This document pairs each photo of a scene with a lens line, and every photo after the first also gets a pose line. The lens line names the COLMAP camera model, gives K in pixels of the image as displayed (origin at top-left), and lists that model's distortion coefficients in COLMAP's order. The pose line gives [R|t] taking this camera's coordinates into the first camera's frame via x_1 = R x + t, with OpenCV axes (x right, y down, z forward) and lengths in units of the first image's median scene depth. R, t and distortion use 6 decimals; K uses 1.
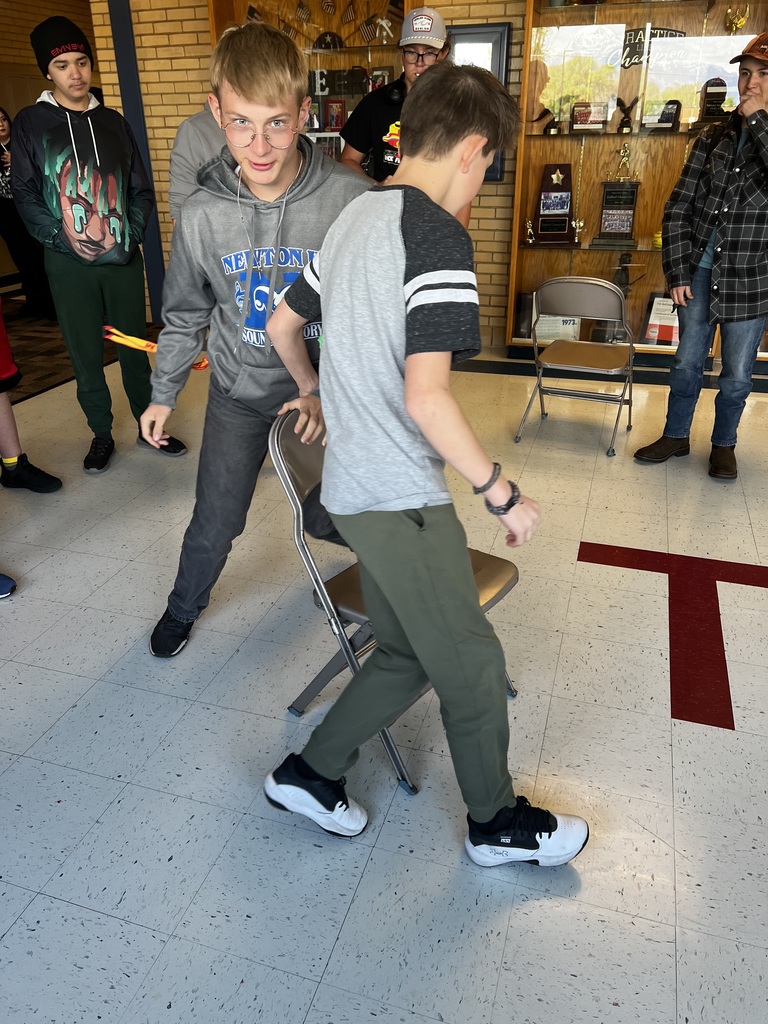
lens RADIAL K [[781.5, 0, 409.5], [0, 781.5, 518.4], [0, 0, 1]] dist [0.071097, -0.066628]
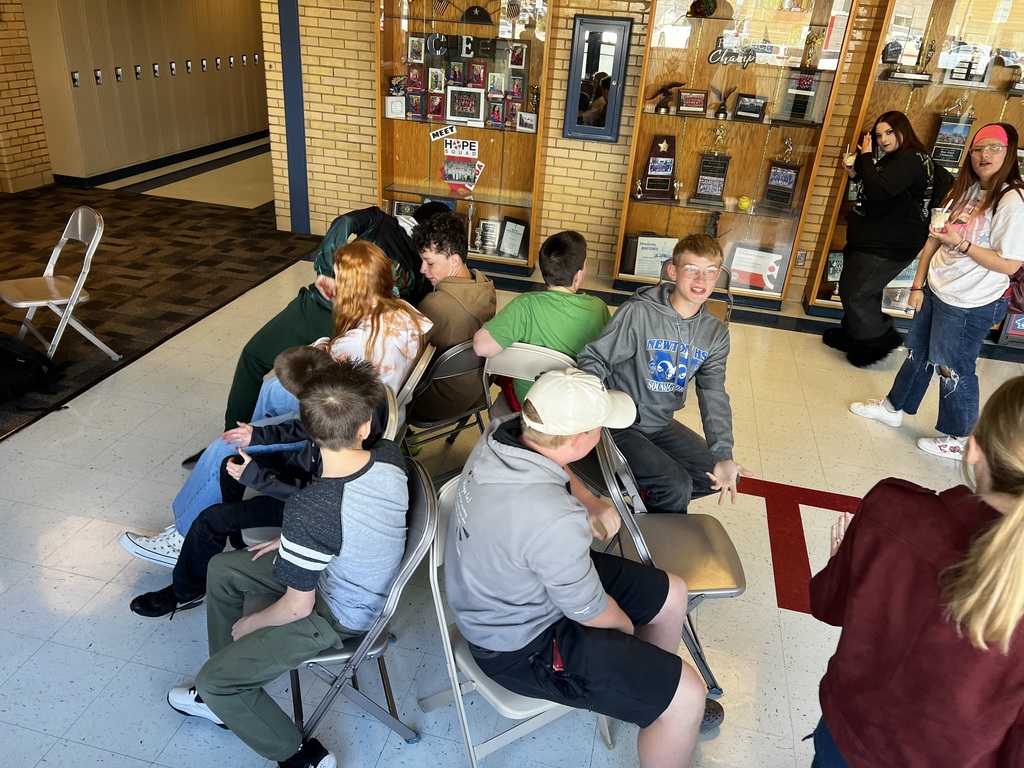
lens RADIAL K [[781.5, 0, 537.8], [0, 781.5, 388.5], [0, 0, 1]] dist [0.071097, -0.066628]
pose [[0.992851, 0.035238, 0.114044, -0.126477], [-0.036592, 0.999282, 0.009803, -0.065622], [-0.113617, -0.013906, 0.993427, -0.173861]]
